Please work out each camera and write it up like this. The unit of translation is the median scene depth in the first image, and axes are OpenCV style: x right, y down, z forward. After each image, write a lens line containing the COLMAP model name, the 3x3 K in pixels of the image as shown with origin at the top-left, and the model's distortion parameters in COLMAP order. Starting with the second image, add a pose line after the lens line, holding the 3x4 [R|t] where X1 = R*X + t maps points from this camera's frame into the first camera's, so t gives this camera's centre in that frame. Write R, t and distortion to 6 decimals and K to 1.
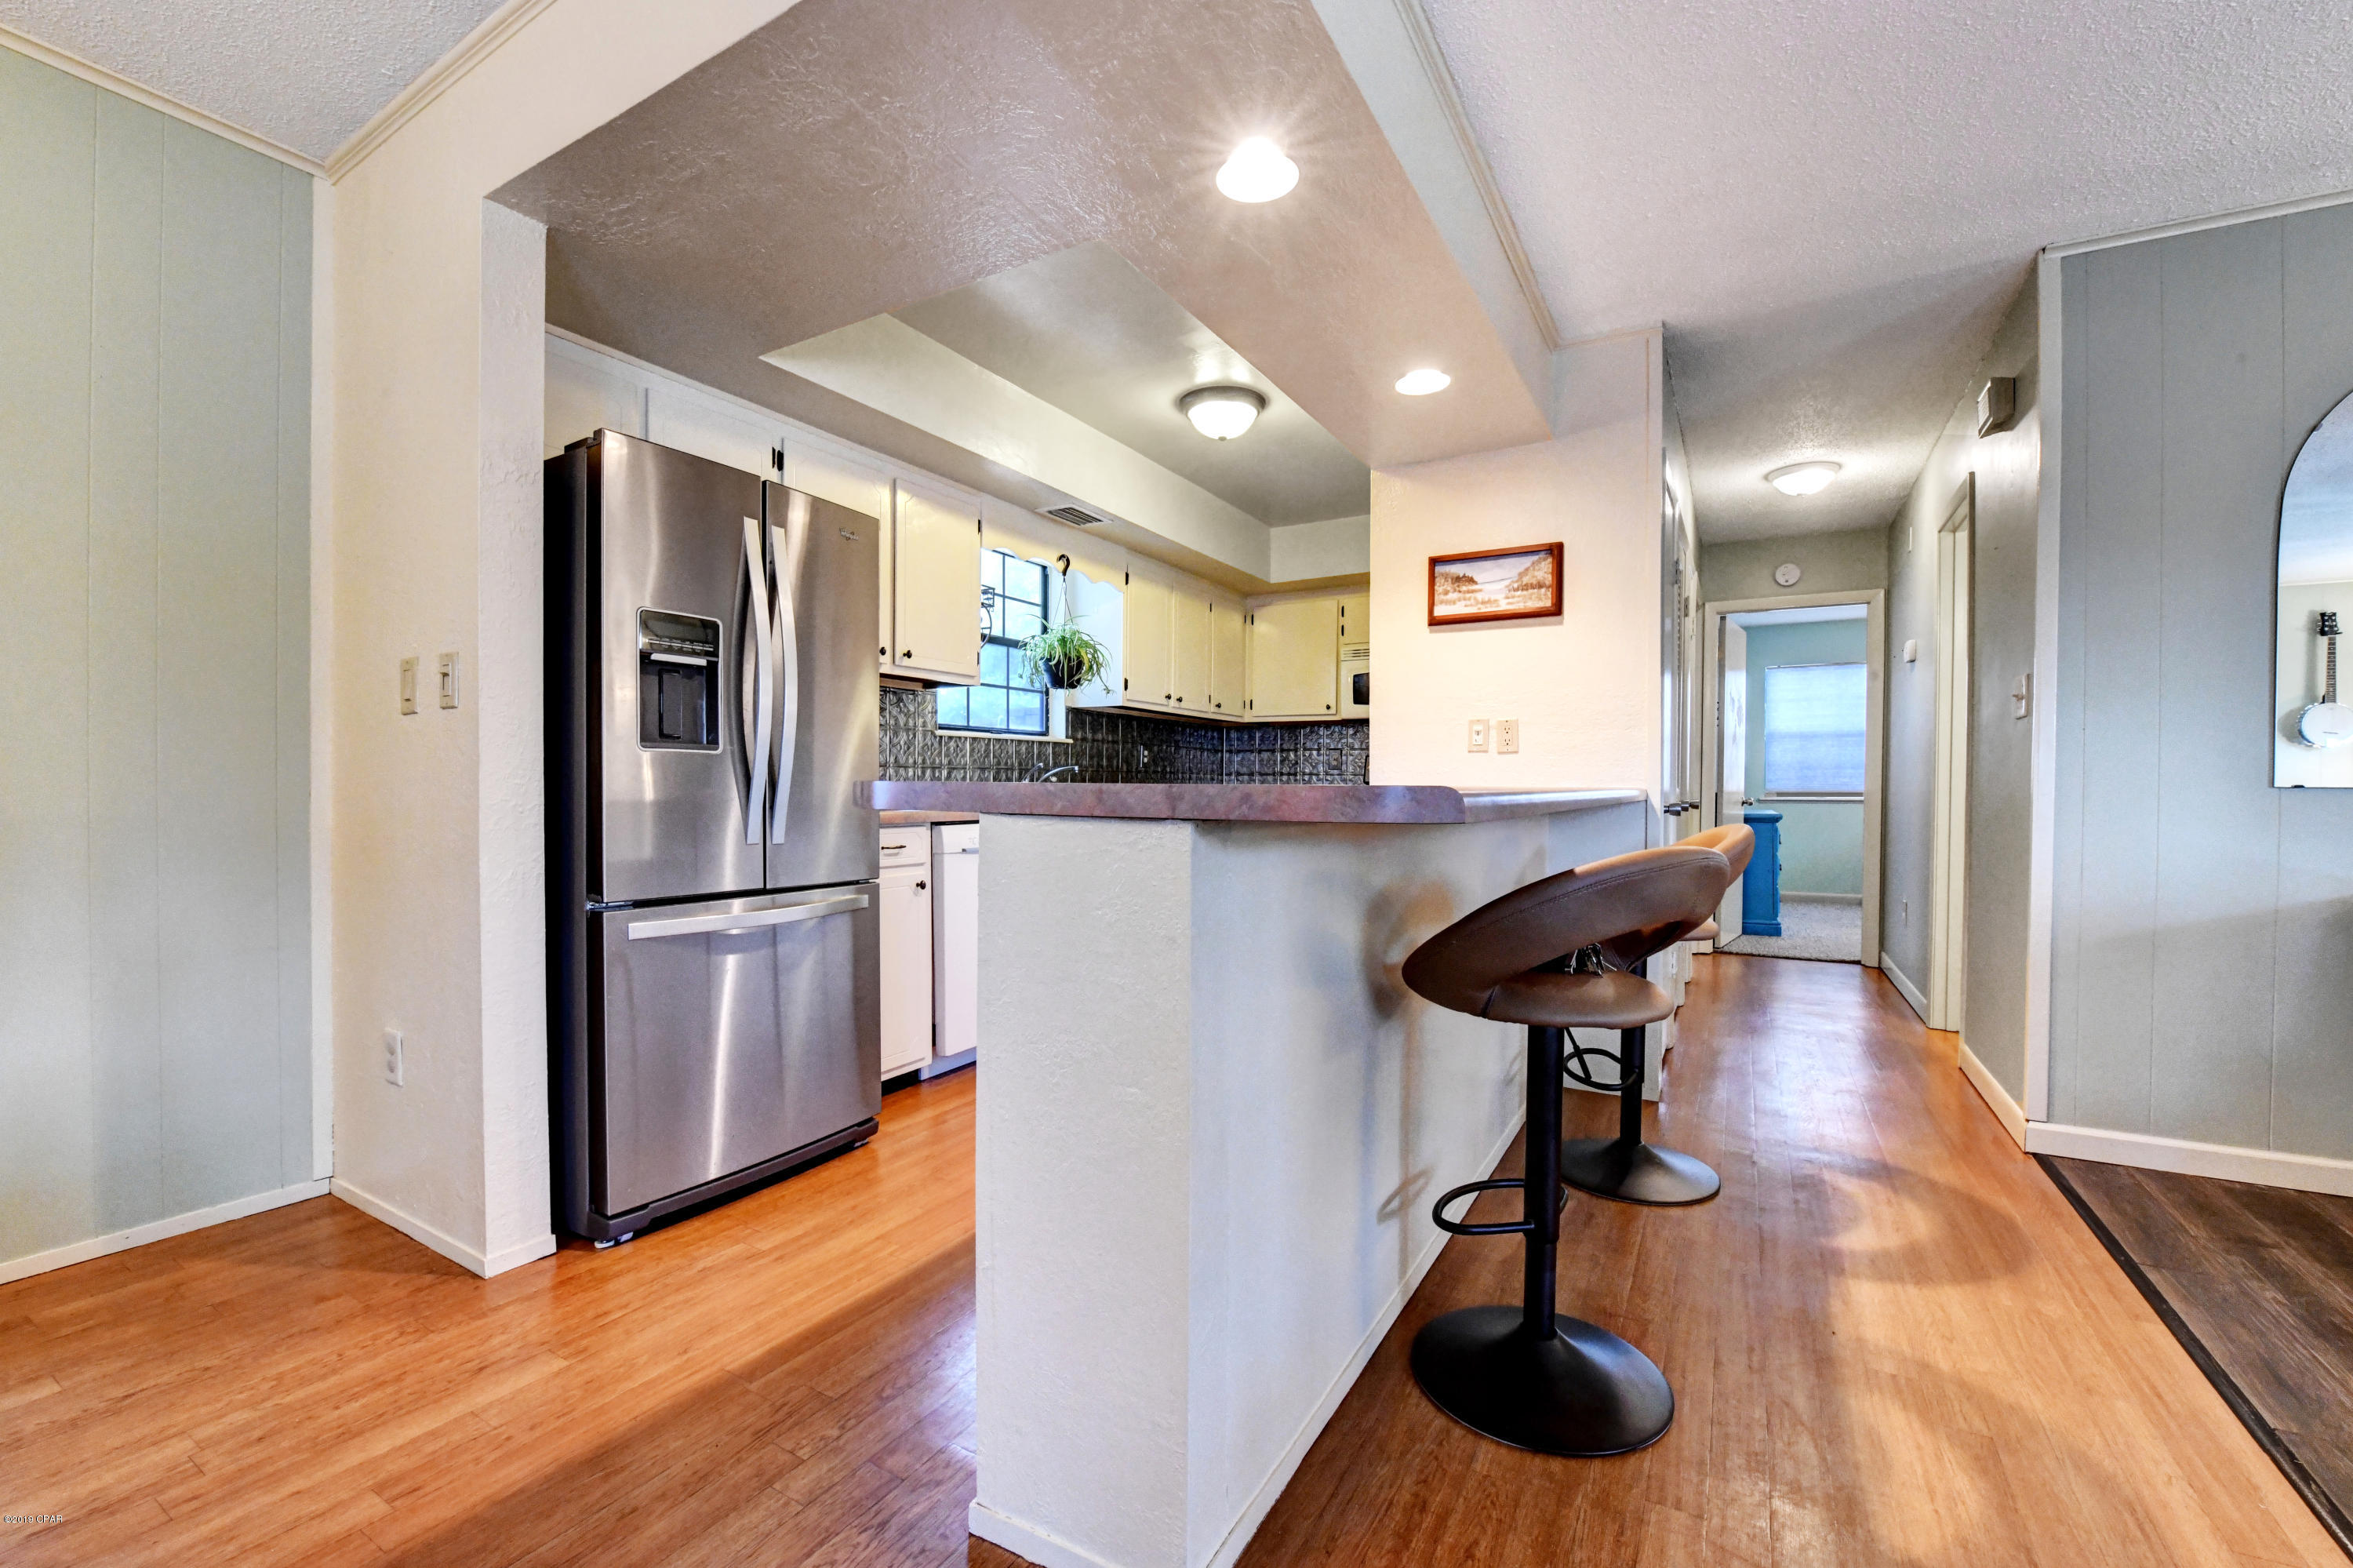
lens RADIAL K [[927.9, 0, 1164.4], [0, 927.9, 814.2], [0, 0, 1]] dist [-0.023490, 0.000053]
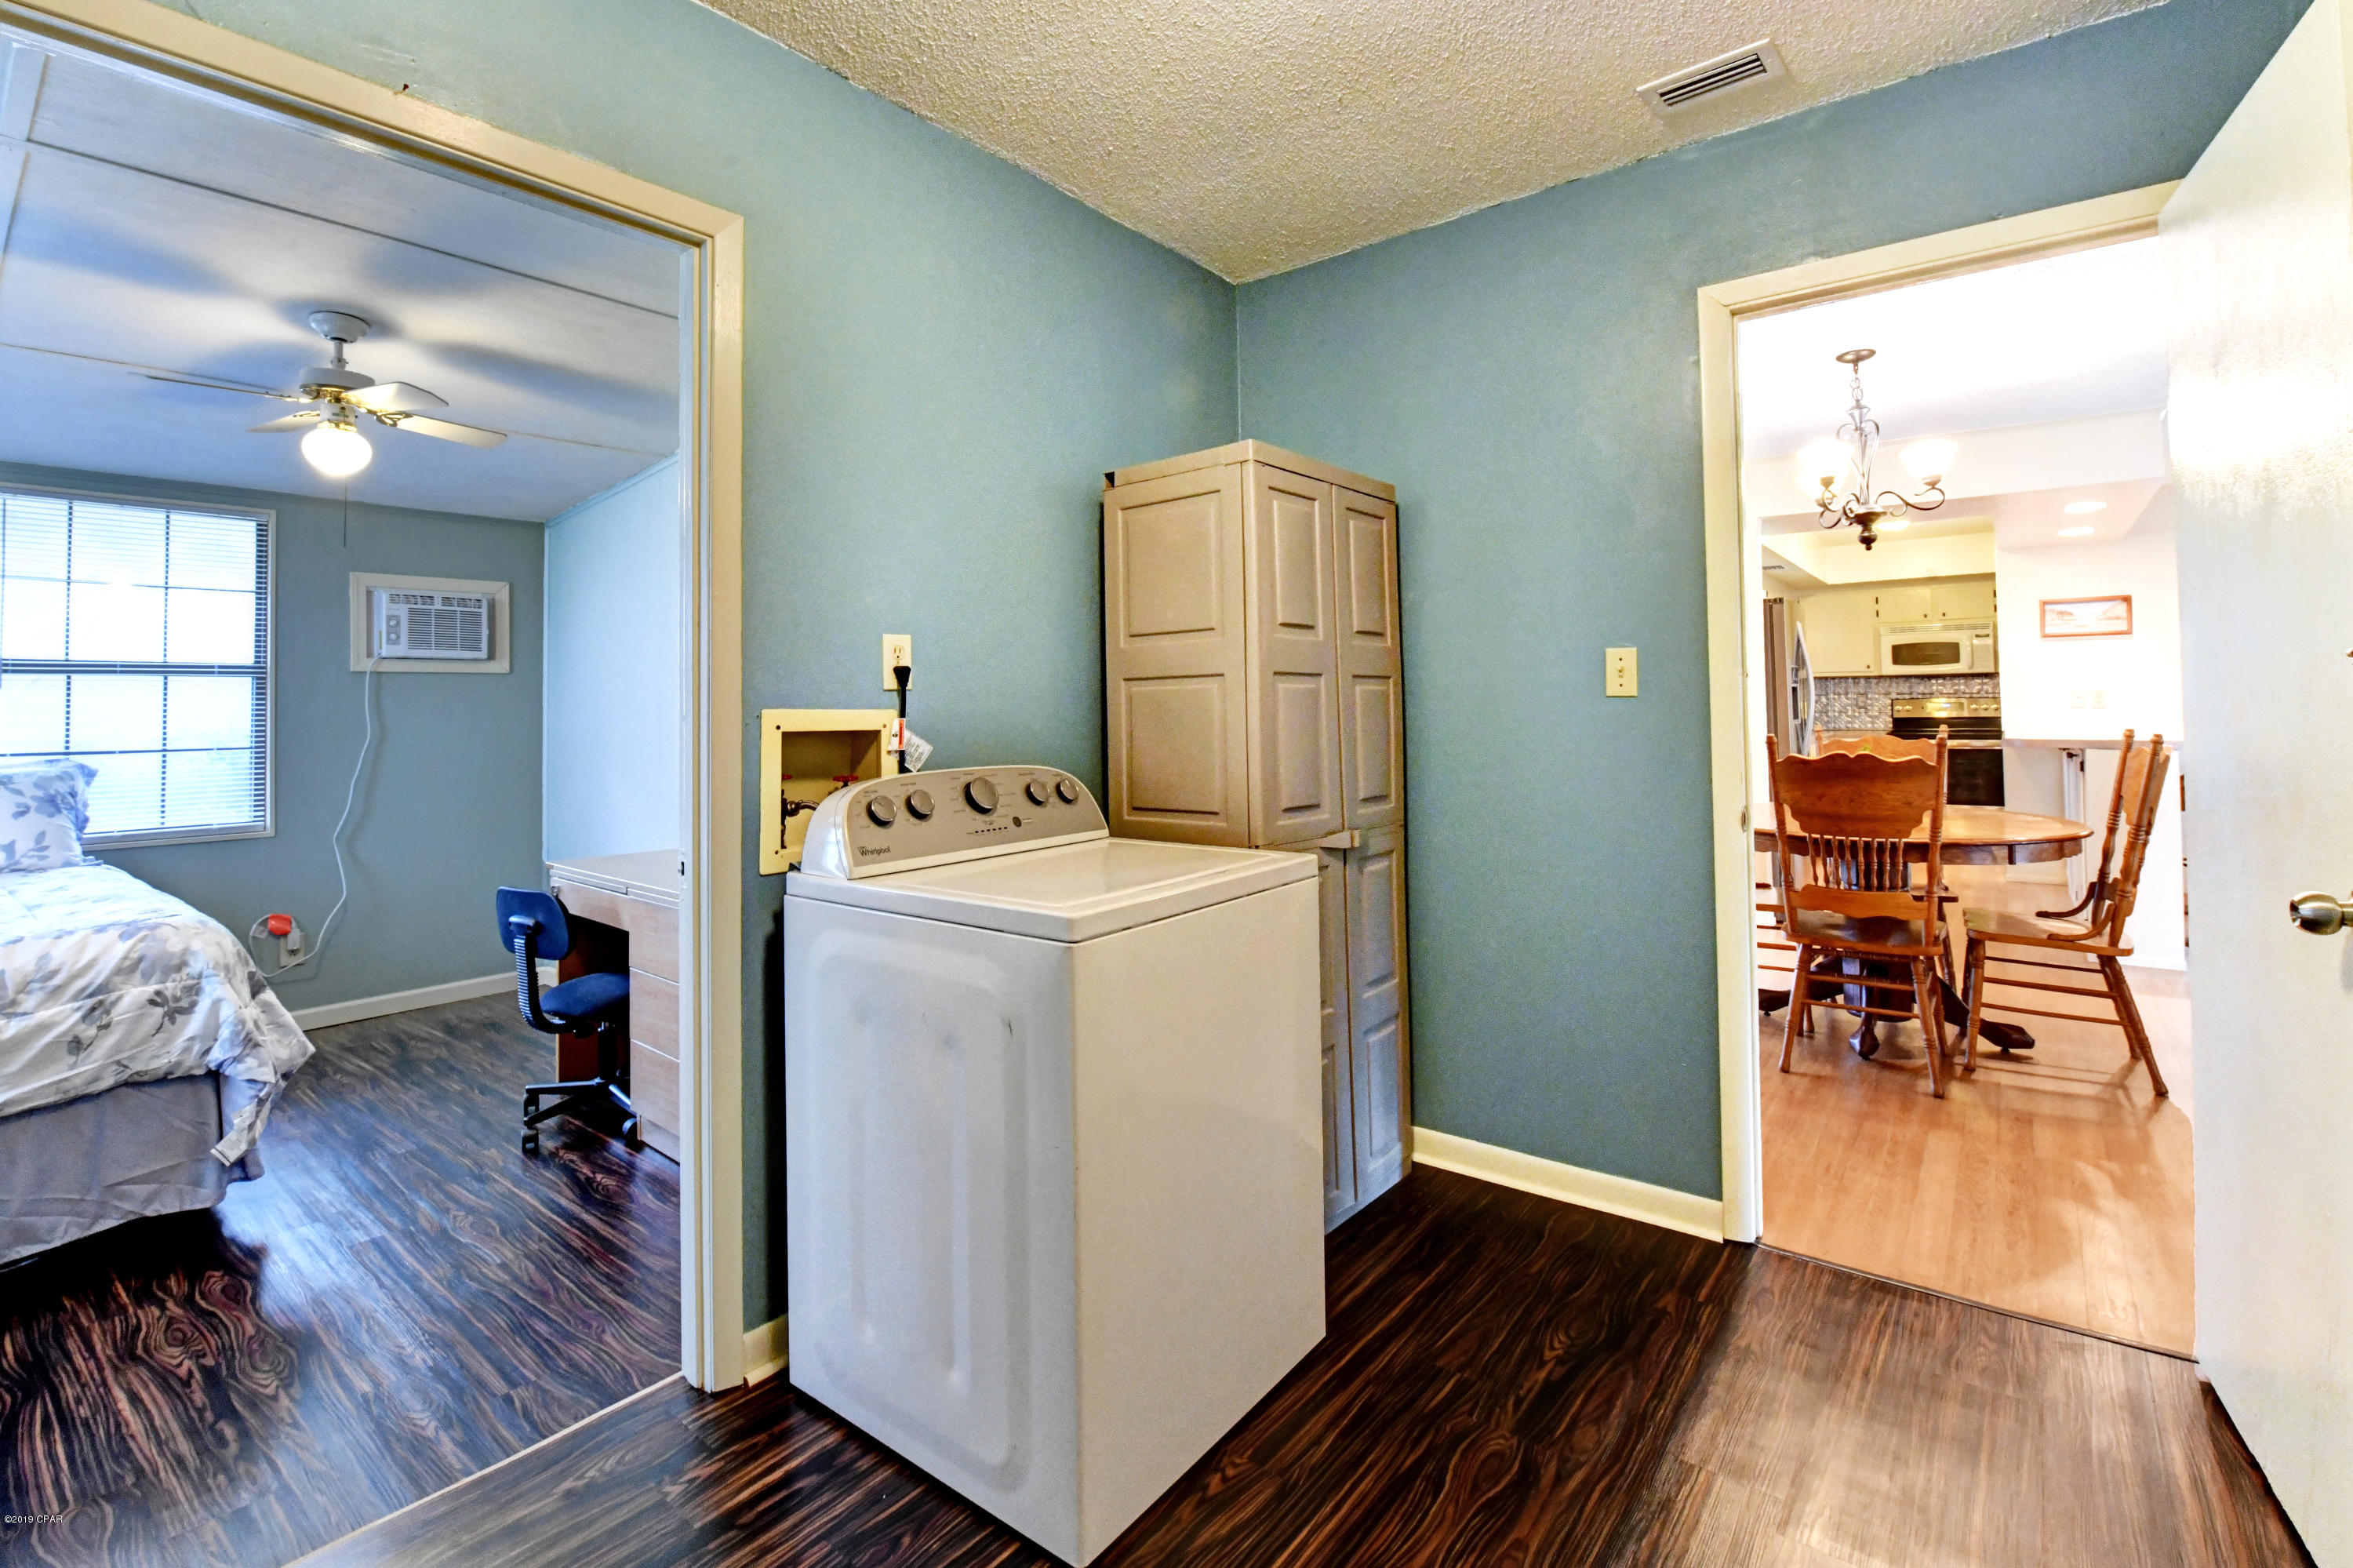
lens RADIAL K [[1008.5, 0, 1230.4], [0, 1008.5, 682.1], [0, 0, 1]] dist [-0.013775, 0.000371]
pose [[0.993247, -0.023740, -0.113561, -0.850099], [0.017425, 0.998263, -0.056276, -0.028362], [0.114700, 0.053917, 0.991936, -0.883517]]
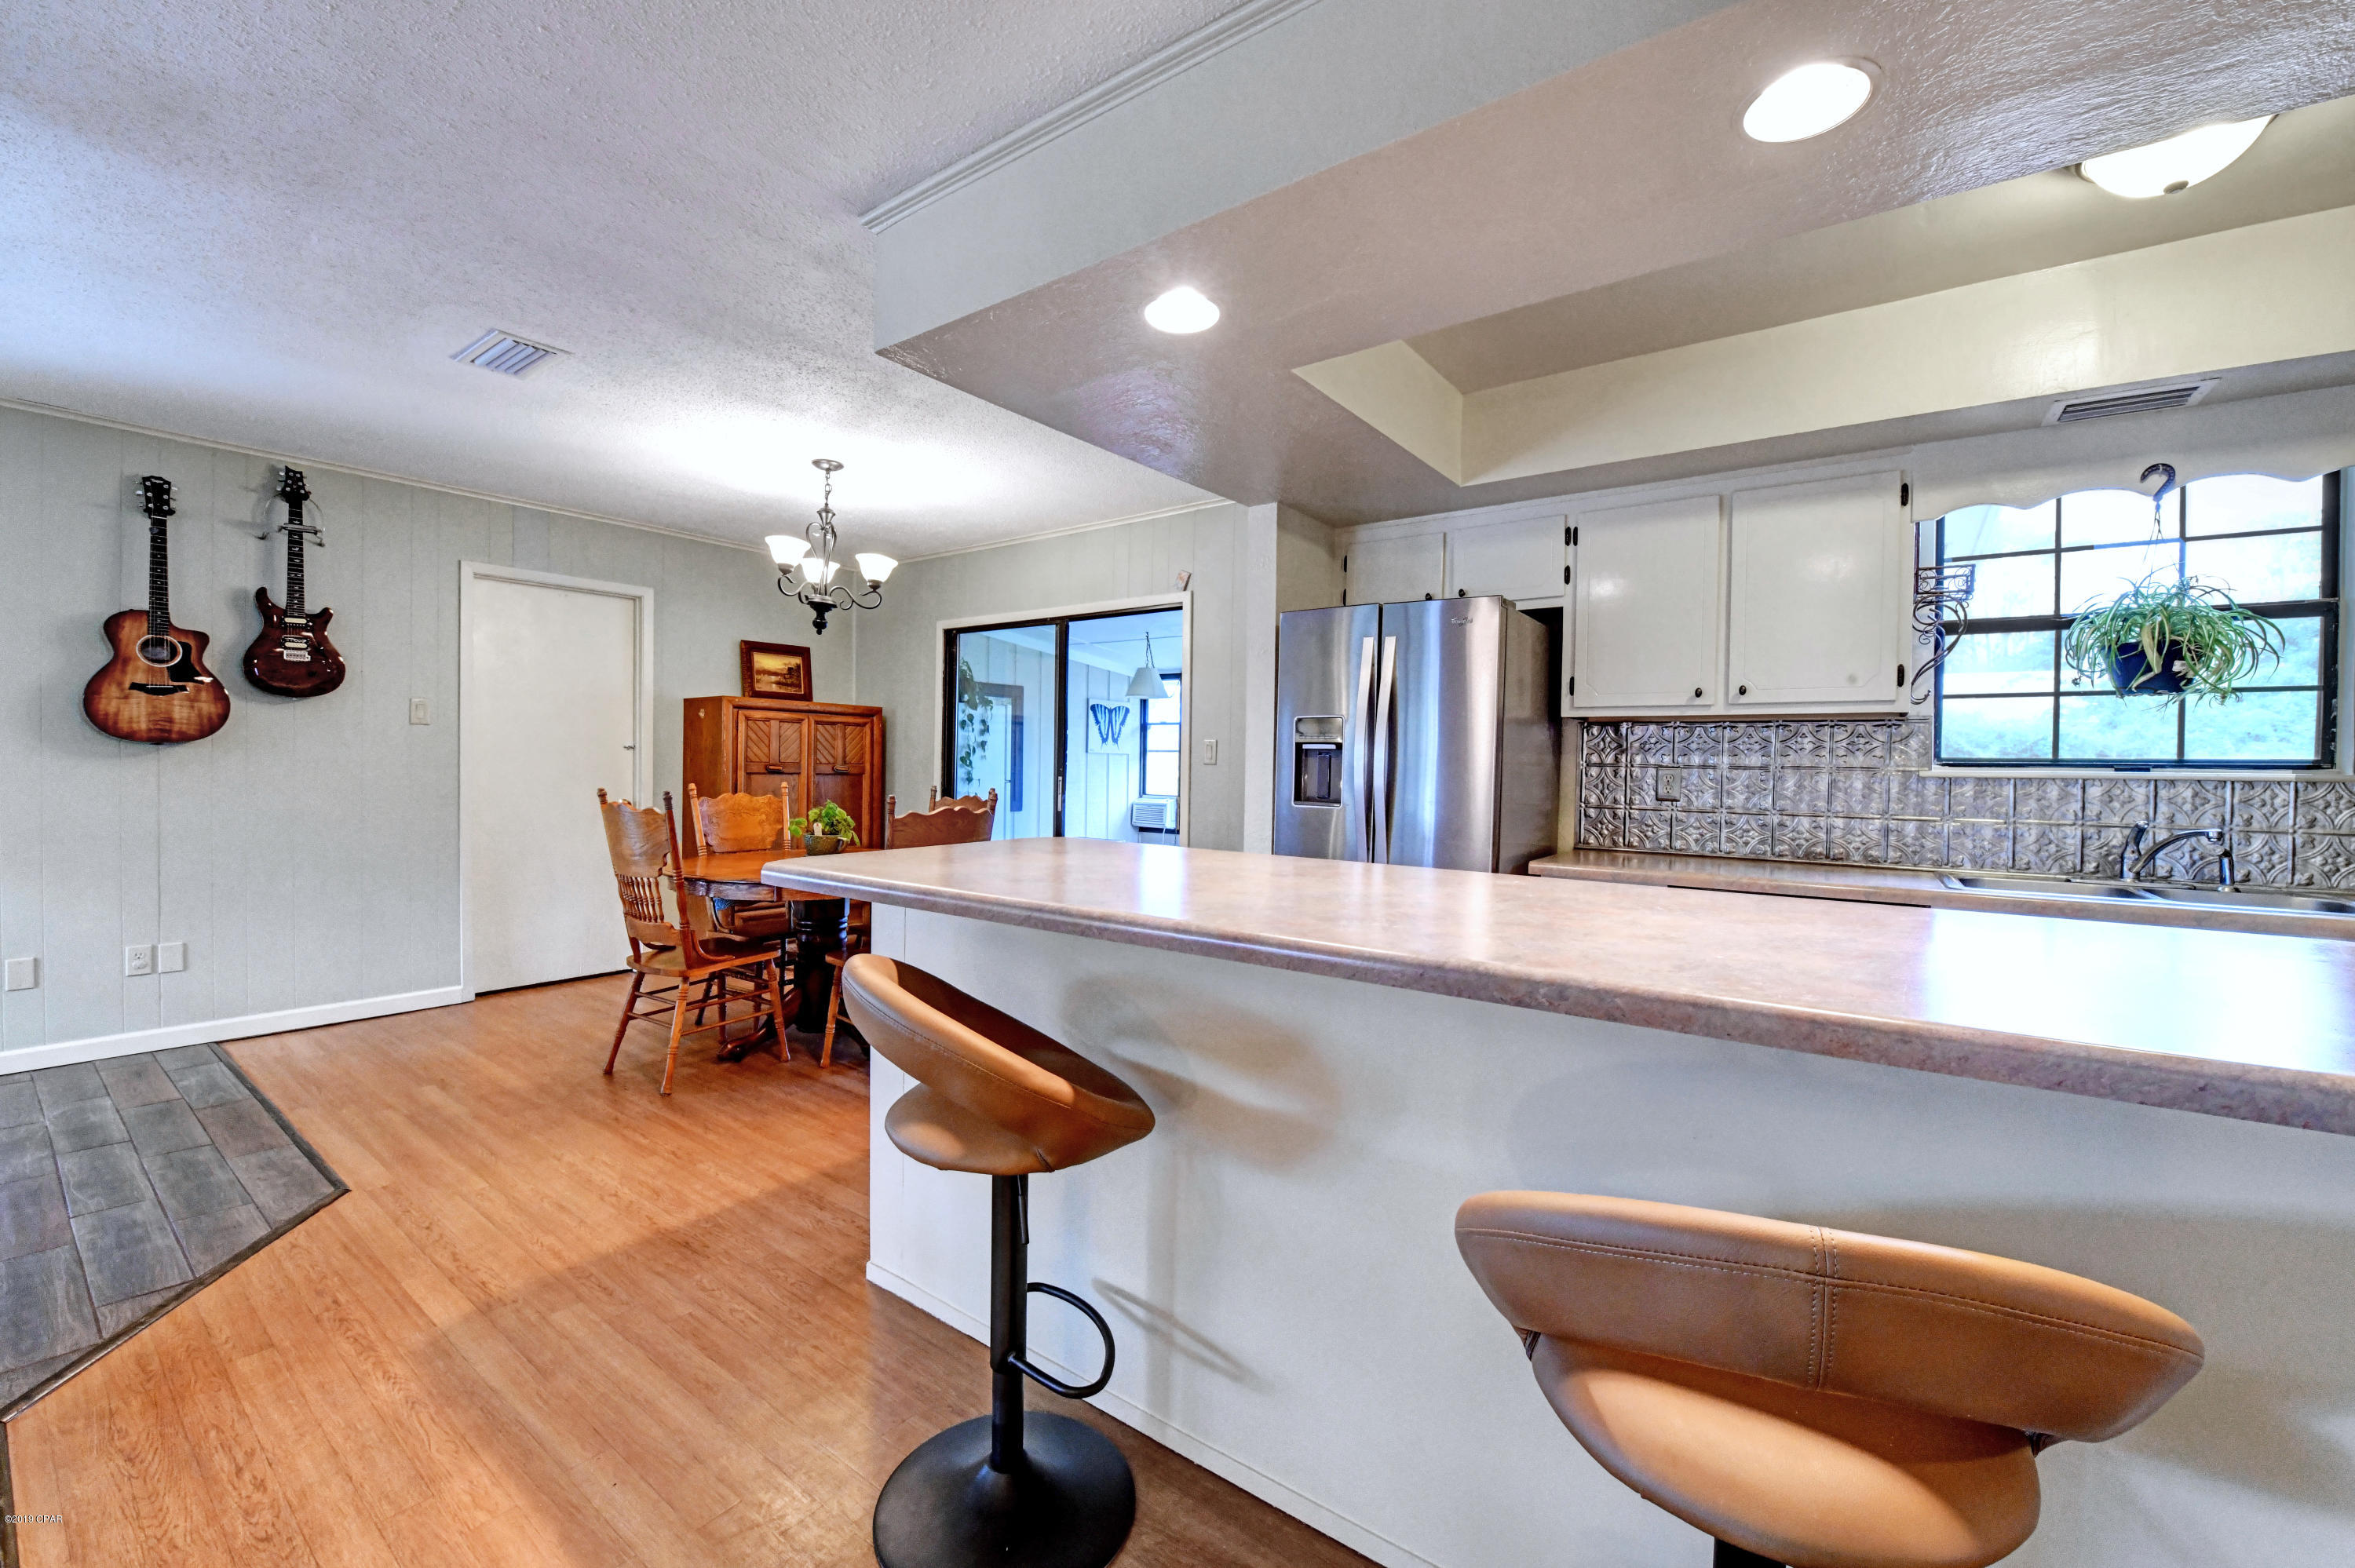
lens RADIAL K [[928.5, 0, 1192.3], [0, 928.5, 775.1], [0, 0, 1]] dist [-0.023490, 0.000053]
pose [[-0.075958, 0.006971, -0.997087, 0.505835], [-0.047262, 0.998826, 0.010584, -0.064422], [0.995990, 0.047928, -0.075539, 0.458074]]
